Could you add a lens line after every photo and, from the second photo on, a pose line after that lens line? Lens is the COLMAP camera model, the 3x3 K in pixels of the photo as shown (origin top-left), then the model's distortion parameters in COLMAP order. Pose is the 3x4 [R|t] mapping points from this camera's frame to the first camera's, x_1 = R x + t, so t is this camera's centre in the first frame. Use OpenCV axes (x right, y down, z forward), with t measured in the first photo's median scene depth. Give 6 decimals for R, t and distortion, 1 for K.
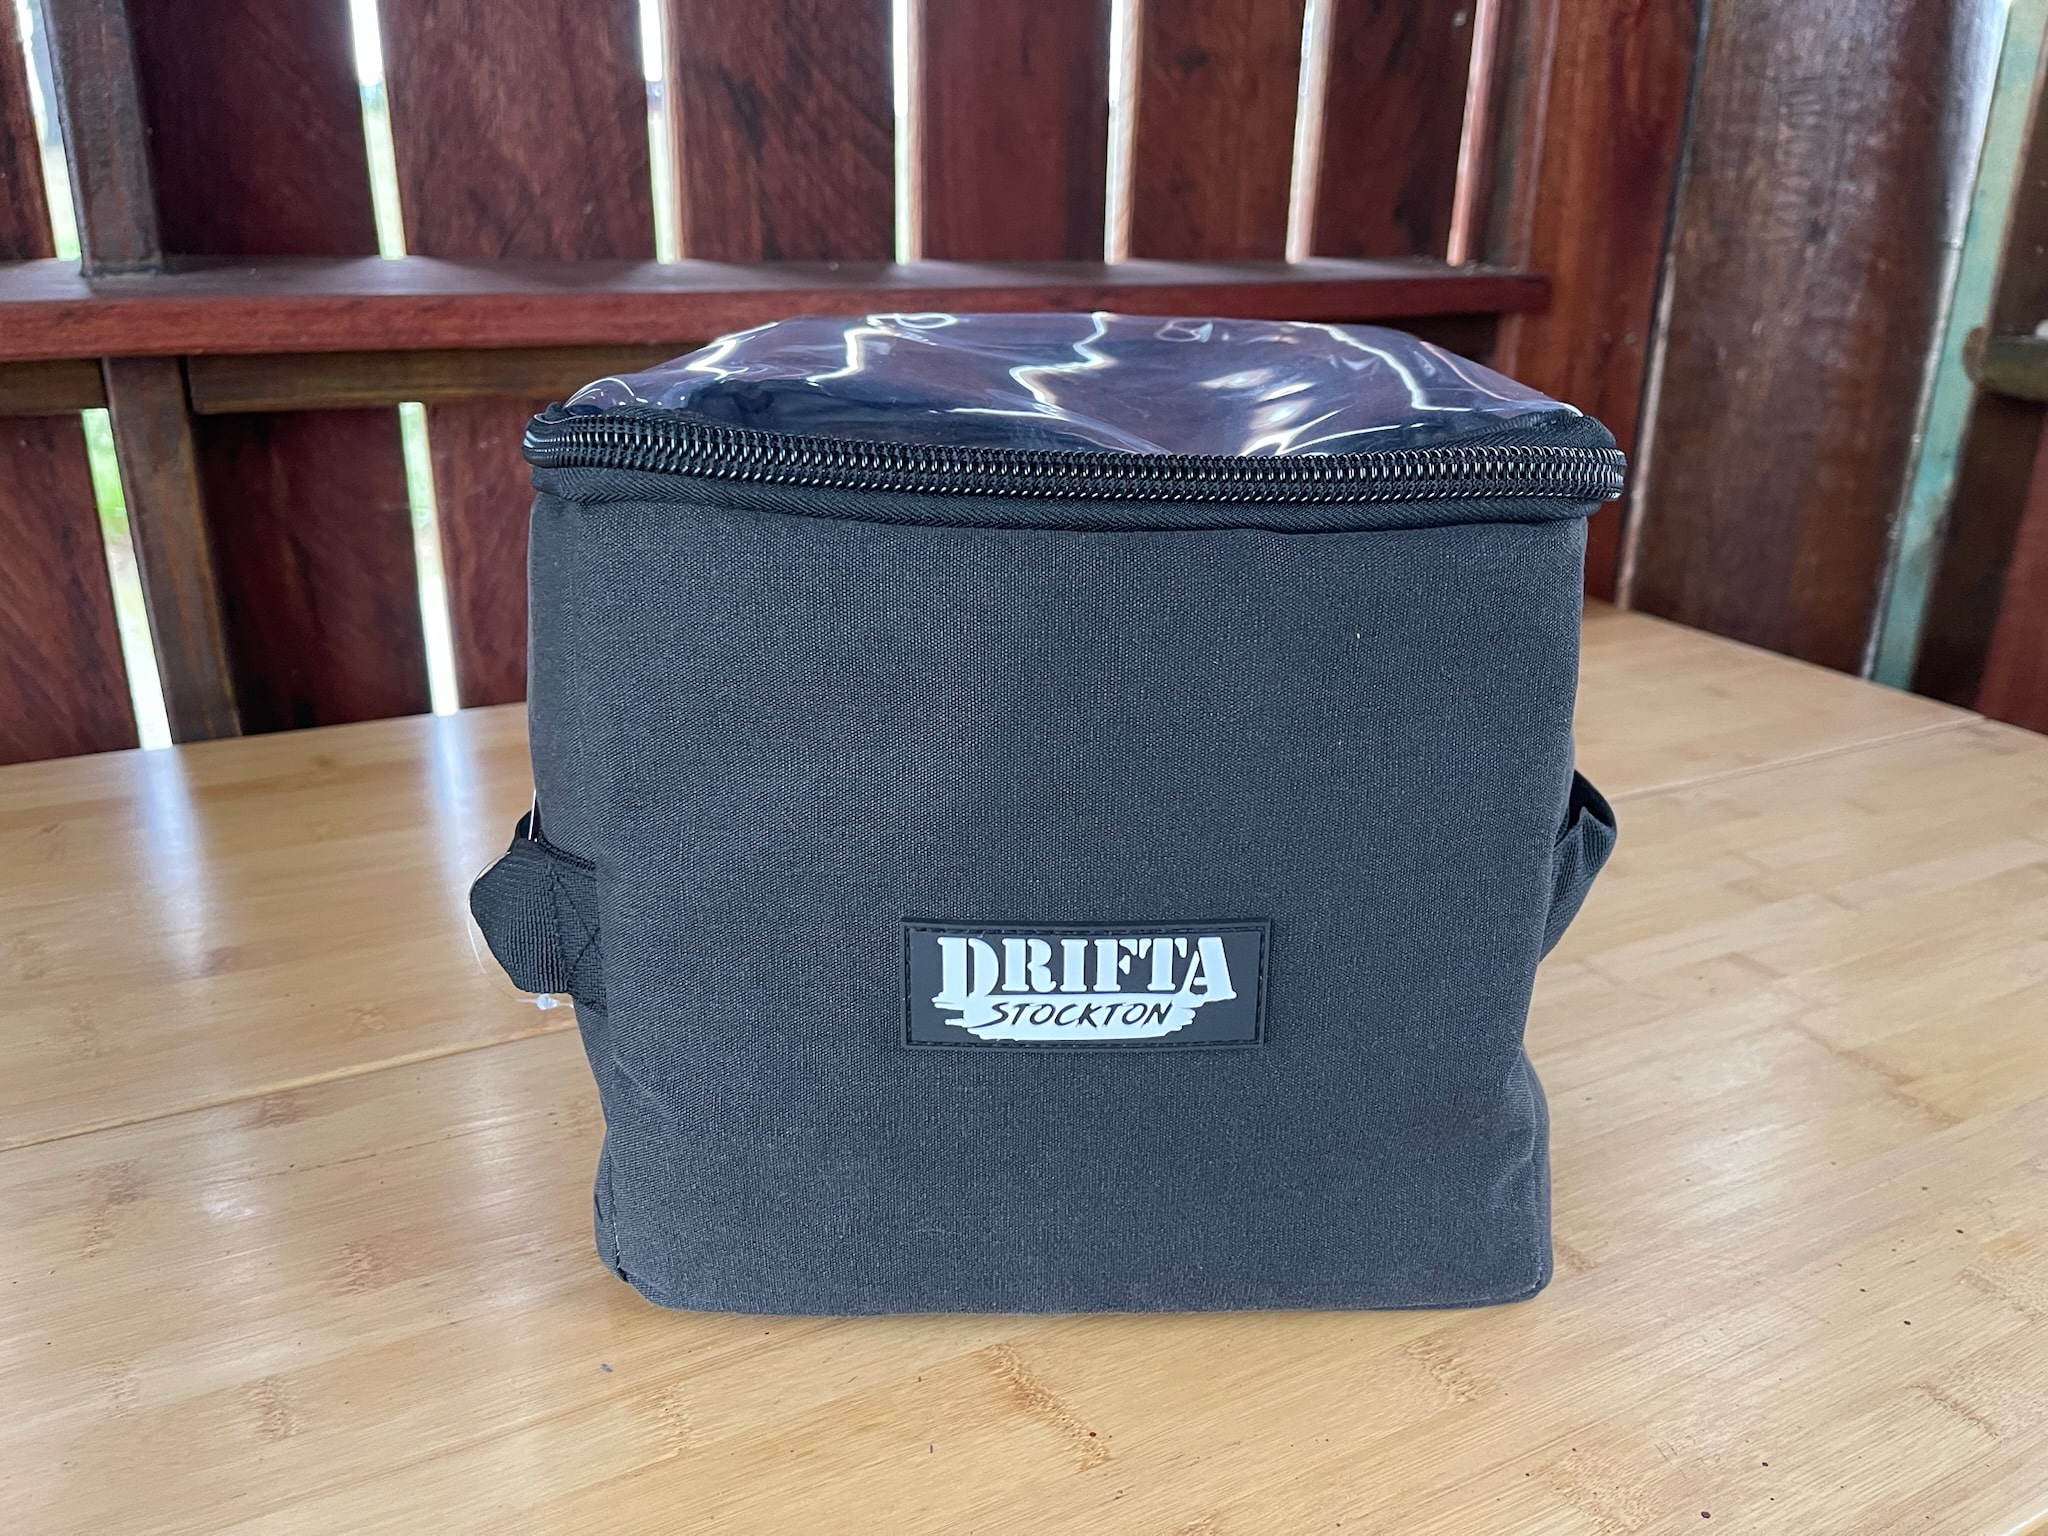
lens RADIAL K [[1584.7, 0, 1031.6], [0, 1584.7, 772.4], [0, 0, 1]] dist [0.071962, -0.115866]
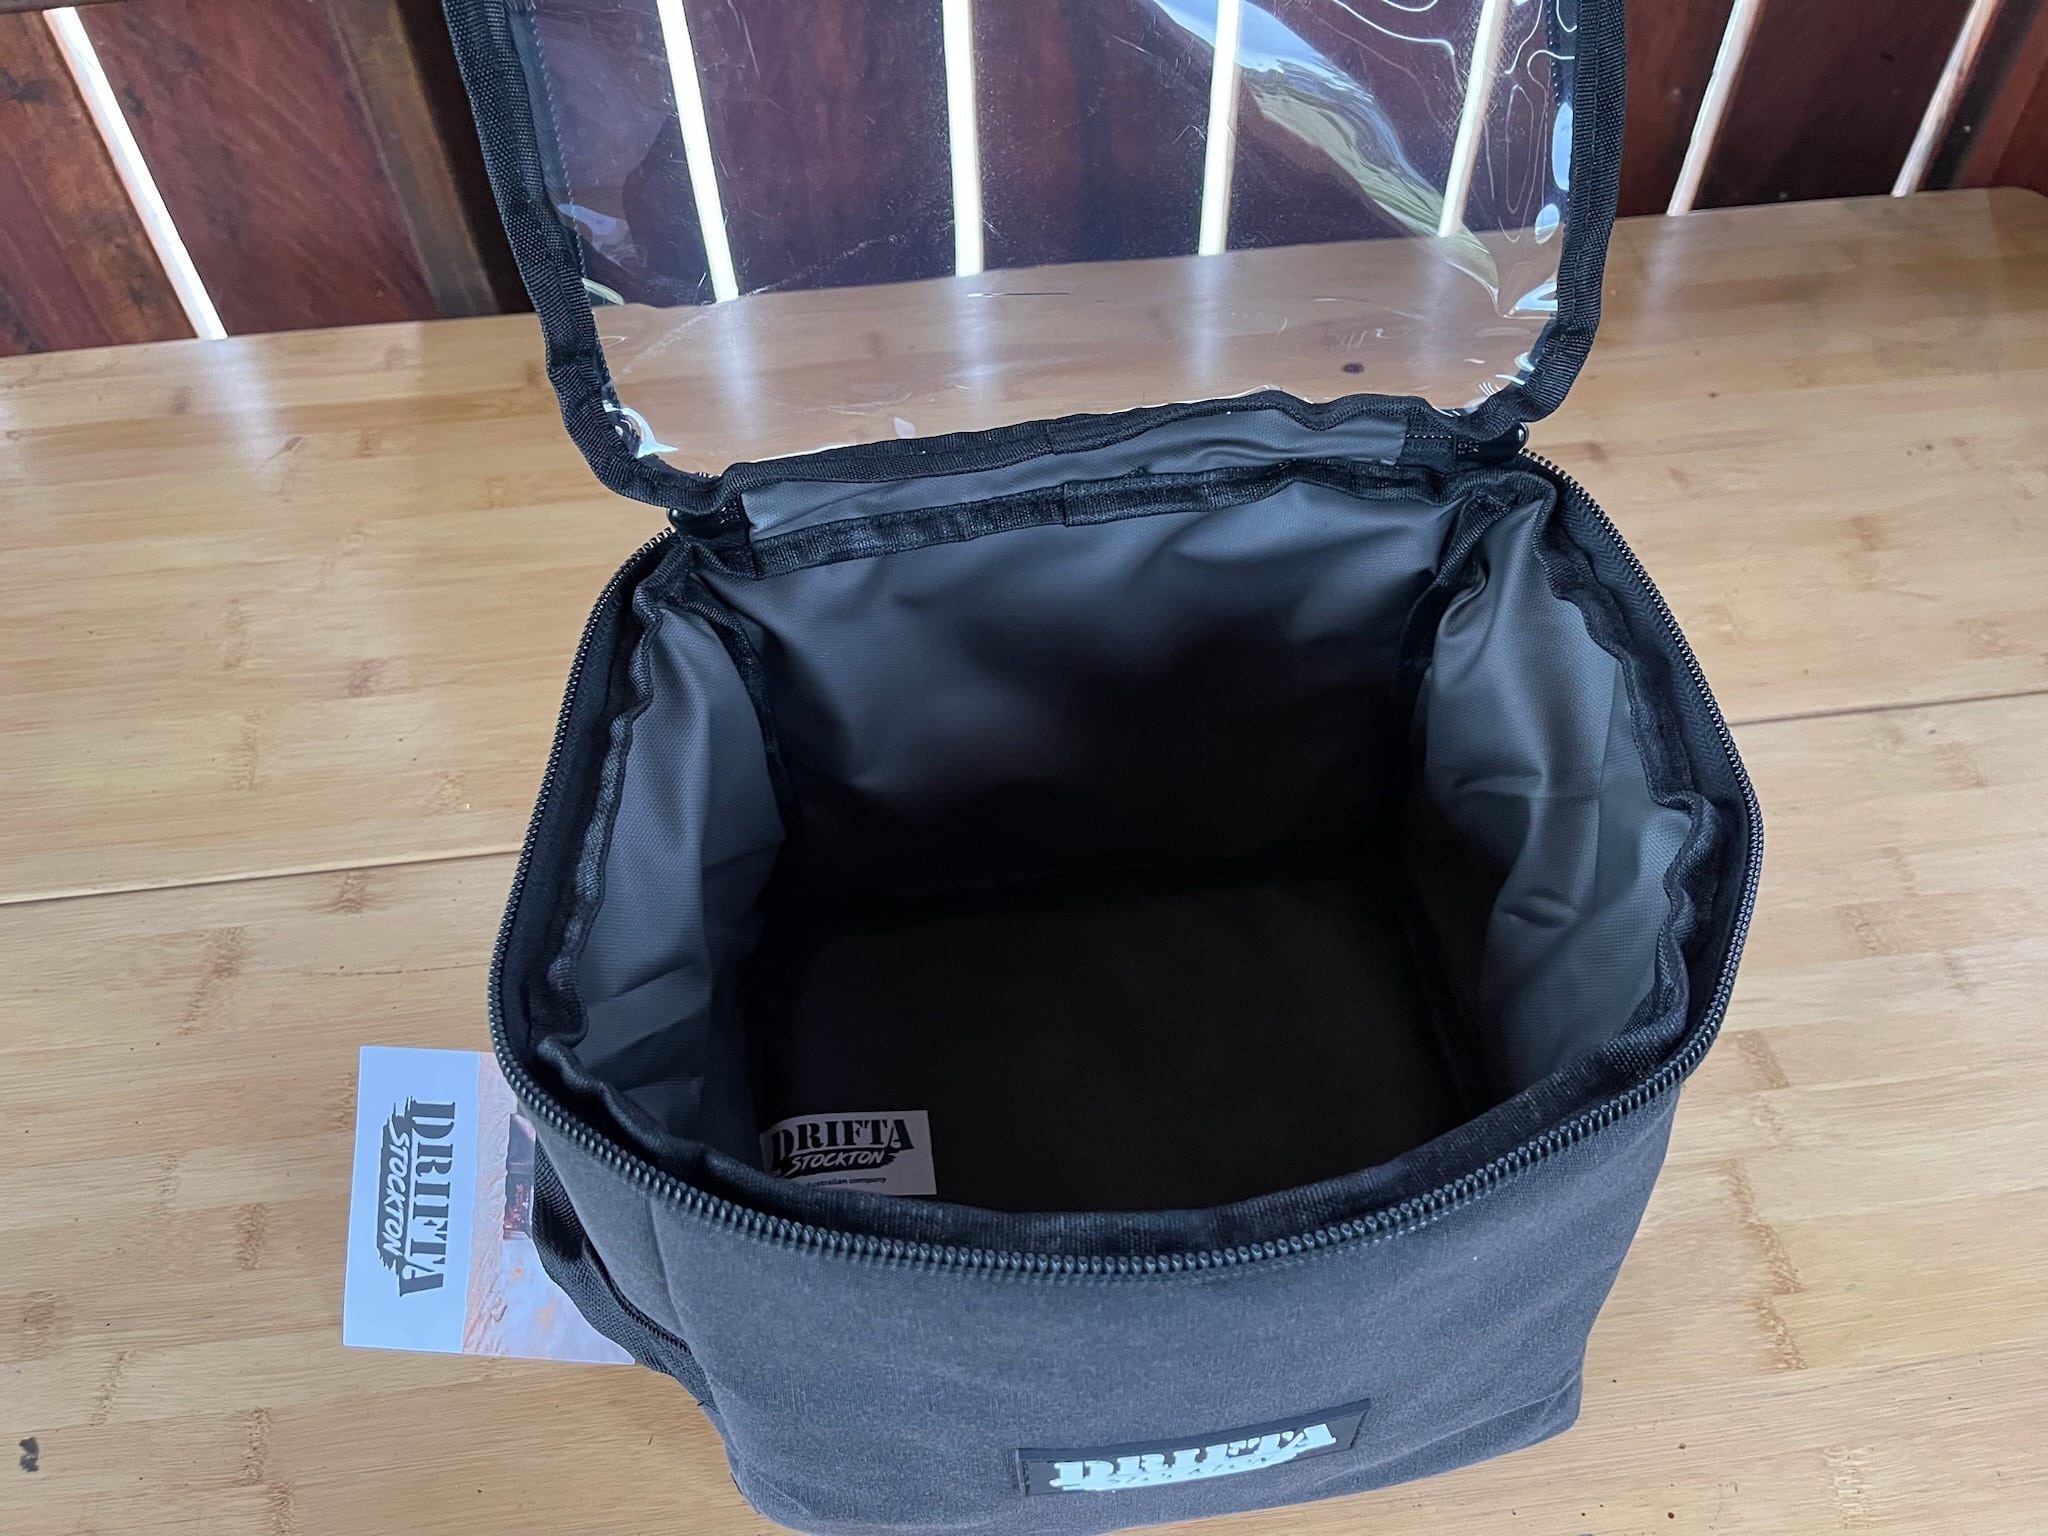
lens RADIAL K [[1584.7, 0, 1011.8], [0, 1584.7, 776.3], [0, 0, 1]] dist [0.071962, -0.115866]
pose [[0.928314, 0.258241, -0.267478, 0.172972], [-0.087108, 0.850462, 0.518774, -0.305564], [0.361449, -0.458286, 0.811991, 0.119648]]
